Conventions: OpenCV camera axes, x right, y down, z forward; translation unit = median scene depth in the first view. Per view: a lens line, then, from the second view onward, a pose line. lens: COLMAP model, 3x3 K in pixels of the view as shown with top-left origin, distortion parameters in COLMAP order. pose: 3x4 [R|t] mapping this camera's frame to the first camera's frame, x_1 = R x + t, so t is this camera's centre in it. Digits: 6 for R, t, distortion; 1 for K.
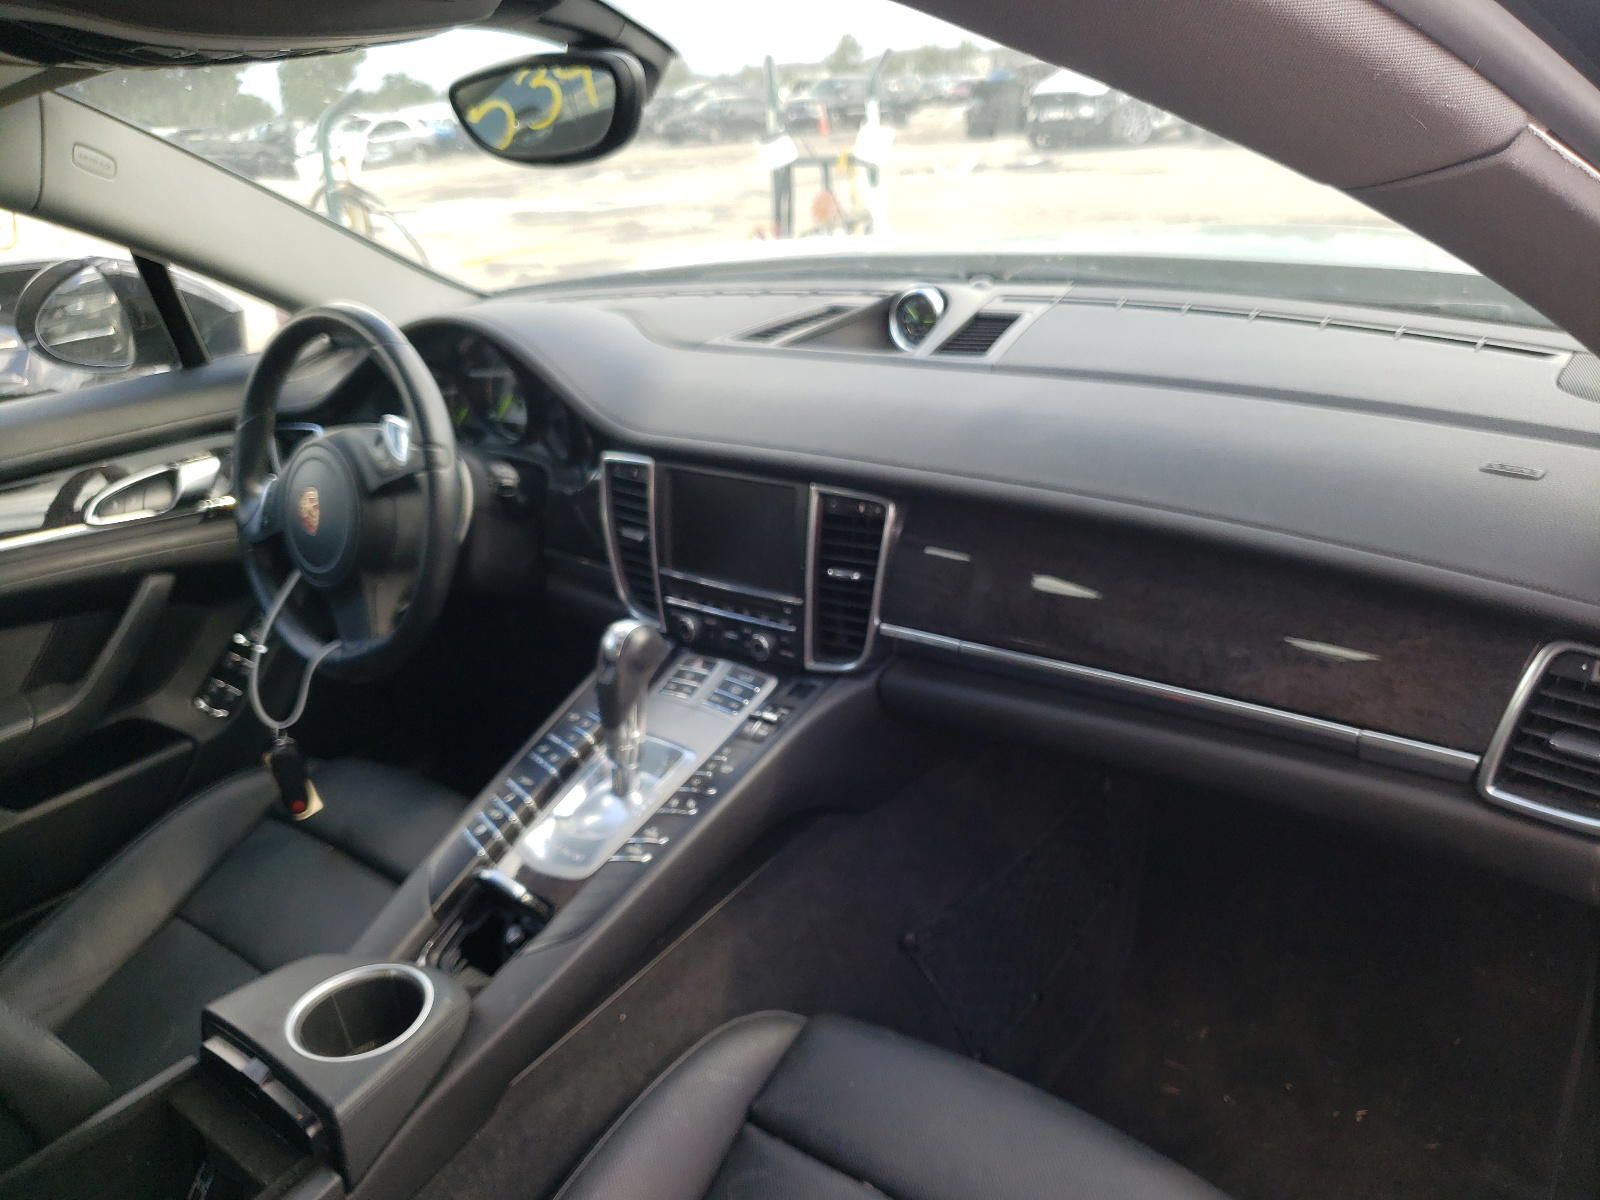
lens RADIAL K [[1312.5, 0, 799.9], [0, 1312.5, 588.3], [0, 0, 1]] dist [0.044208, -0.048122]
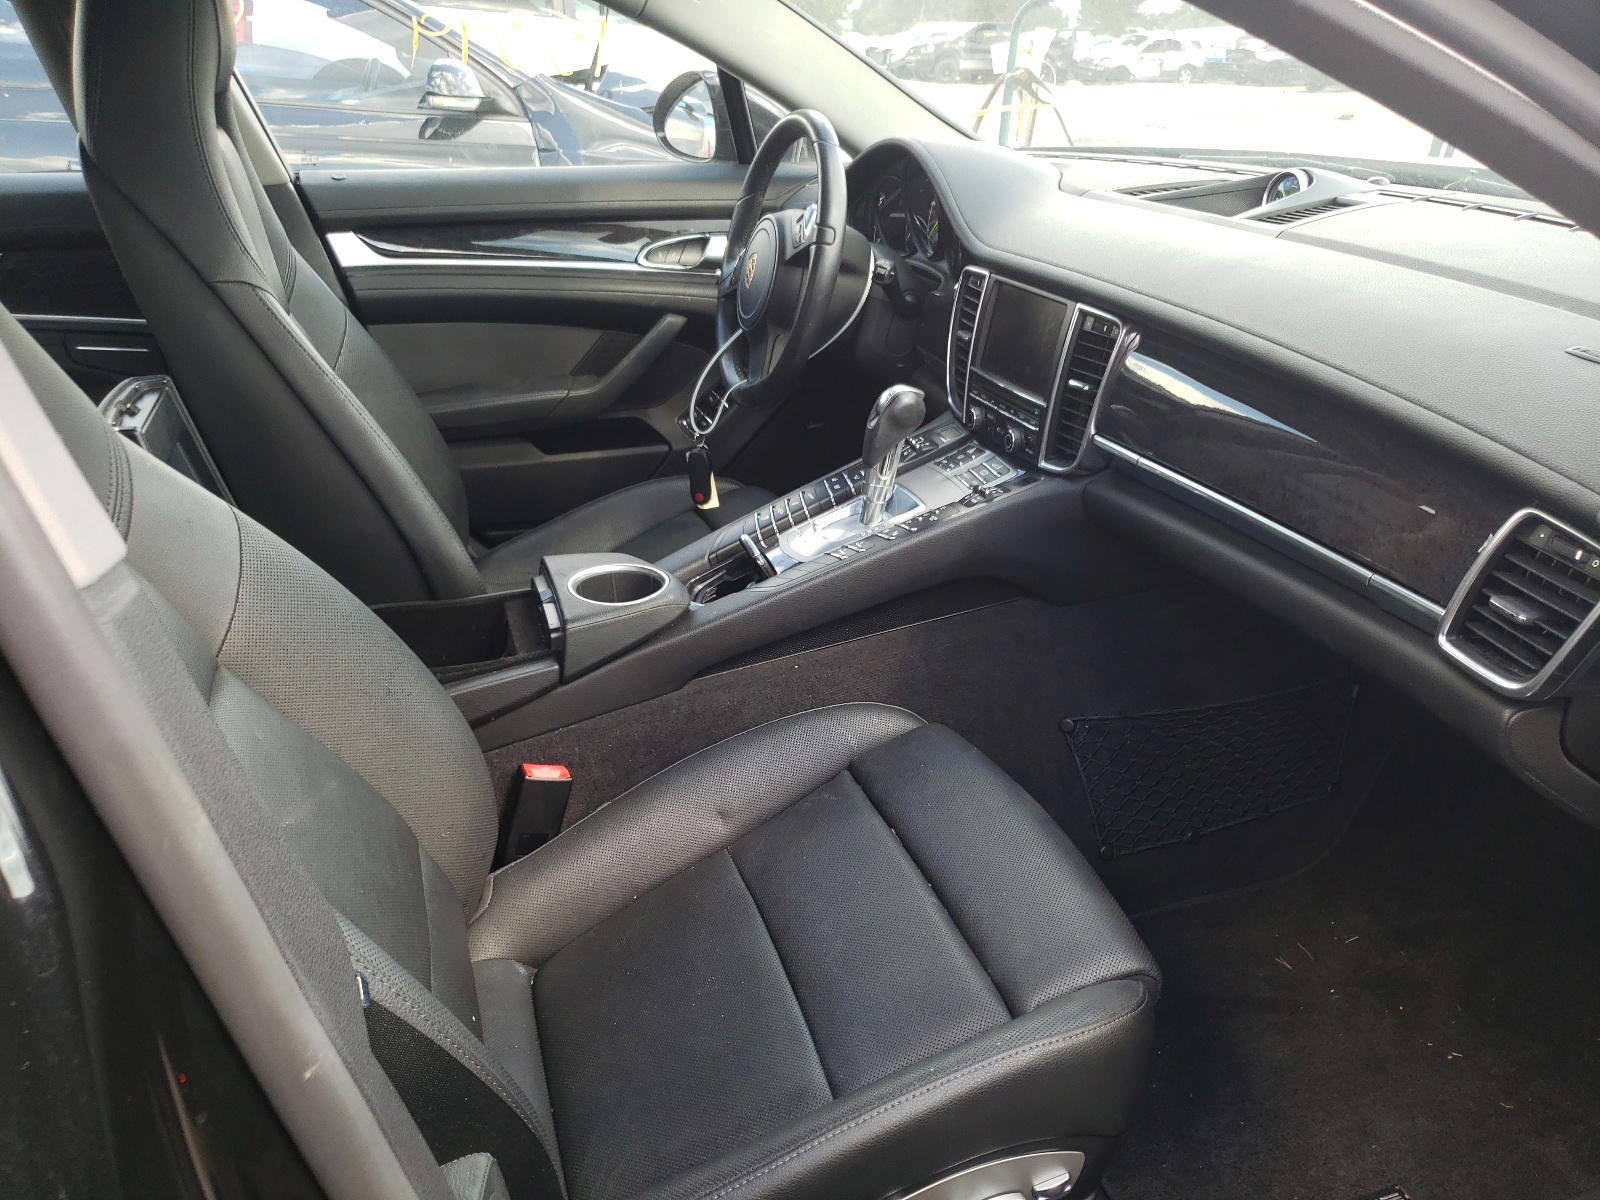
lens RADIAL K [[1312.5, 0, 800.4], [0, 1312.5, 608.0], [0, 0, 1]] dist [0.044208, -0.048122]
pose [[0.837686, 0.294104, -0.460201, 0.397722], [-0.267269, 0.955585, 0.124193, 0.092831], [0.476287, 0.018963, 0.879085, -0.124006]]
